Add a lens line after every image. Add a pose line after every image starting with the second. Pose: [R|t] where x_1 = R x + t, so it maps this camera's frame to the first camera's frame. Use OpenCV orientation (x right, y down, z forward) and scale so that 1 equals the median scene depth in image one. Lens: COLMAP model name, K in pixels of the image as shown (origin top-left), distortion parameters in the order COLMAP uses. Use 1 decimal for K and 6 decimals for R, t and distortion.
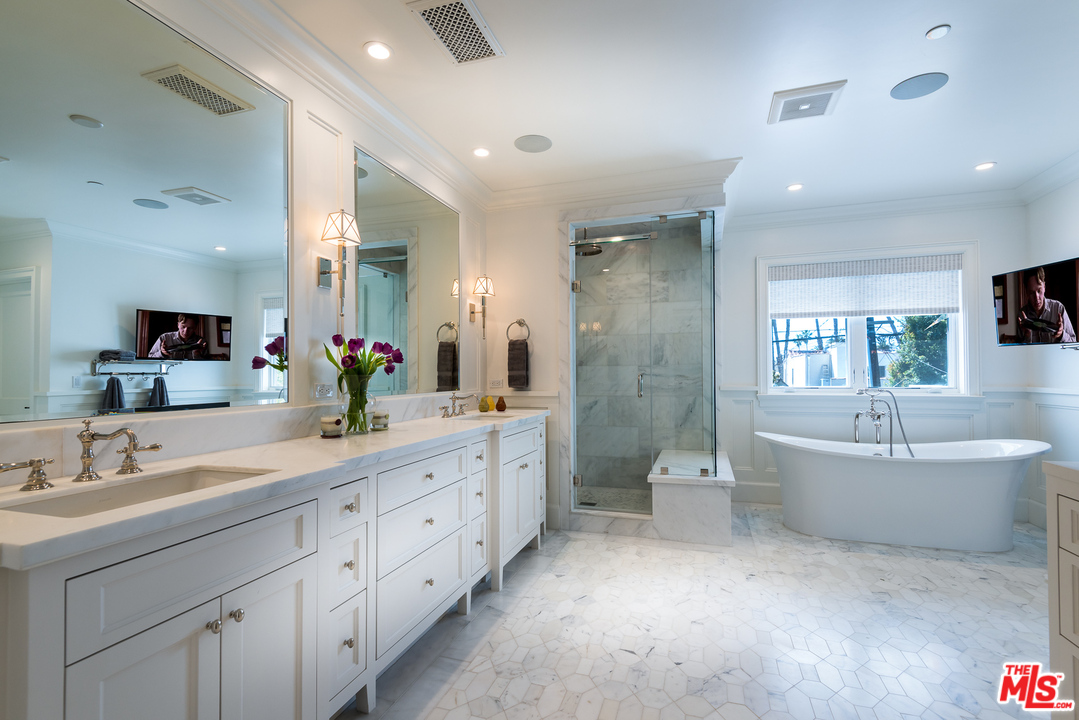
lens RADIAL K [[493.6, 0, 544.3], [0, 493.6, 369.6], [0, 0, 1]] dist [0.035795, -0.022182]
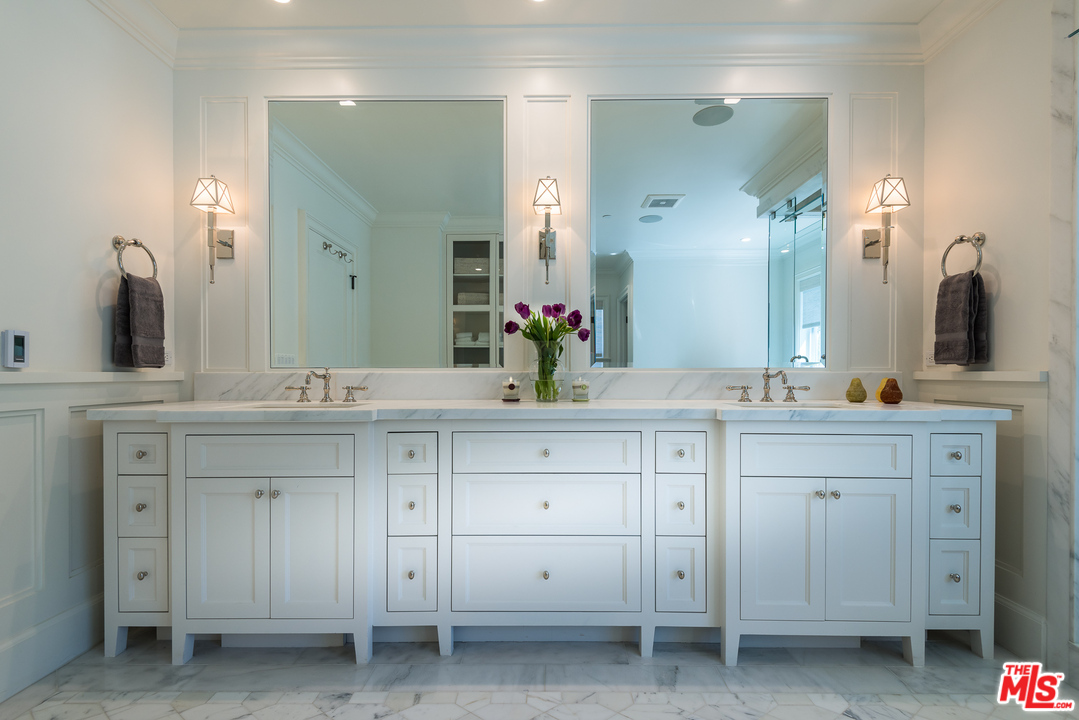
lens RADIAL K [[496.7, 0, 544.2], [0, 496.7, 377.5], [0, 0, 1]] dist [0.021032, -0.010323]
pose [[0.303331, 0.012417, -0.952804, 0.376472], [0.005544, 0.999875, 0.014795, 0.046211], [0.952869, -0.009770, 0.303225, 0.473001]]
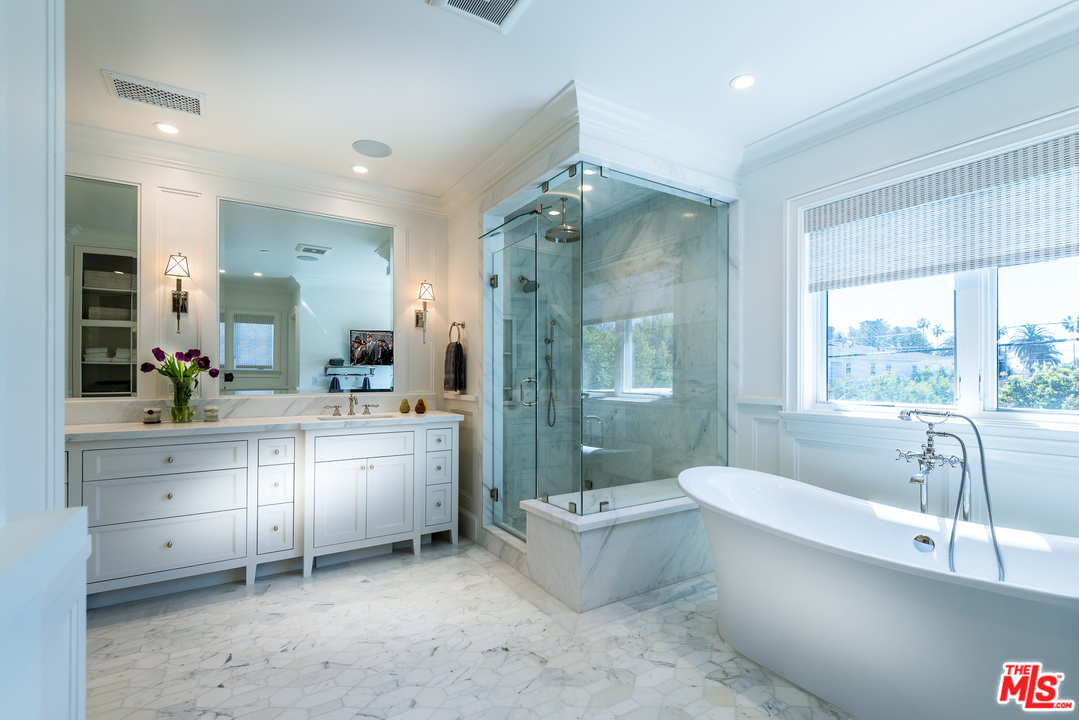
lens RADIAL K [[490.9, 0, 541.2], [0, 490.9, 372.7], [0, 0, 1]] dist [0.033916, -0.021899]
pose [[0.768399, 0.001858, -0.639968, 0.819144], [0.000369, 0.999994, 0.003347, -0.003425], [0.639971, -0.002808, 0.768394, 0.410572]]
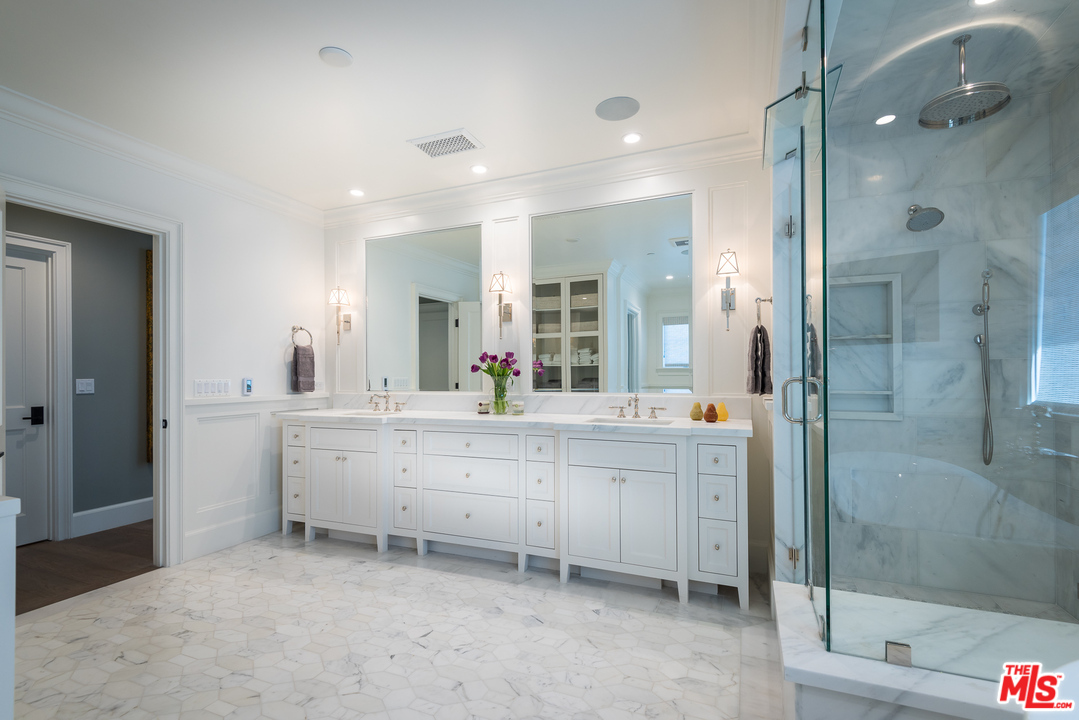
lens RADIAL K [[490.9, 0, 541.2], [0, 490.9, 372.7], [0, 0, 1]] dist [0.033916, -0.021899]
pose [[-0.083392, 0.000258, -0.996517, 0.781041], [0.013820, 0.999904, -0.000898, 0.002379], [0.996421, -0.013846, -0.083387, 0.862820]]
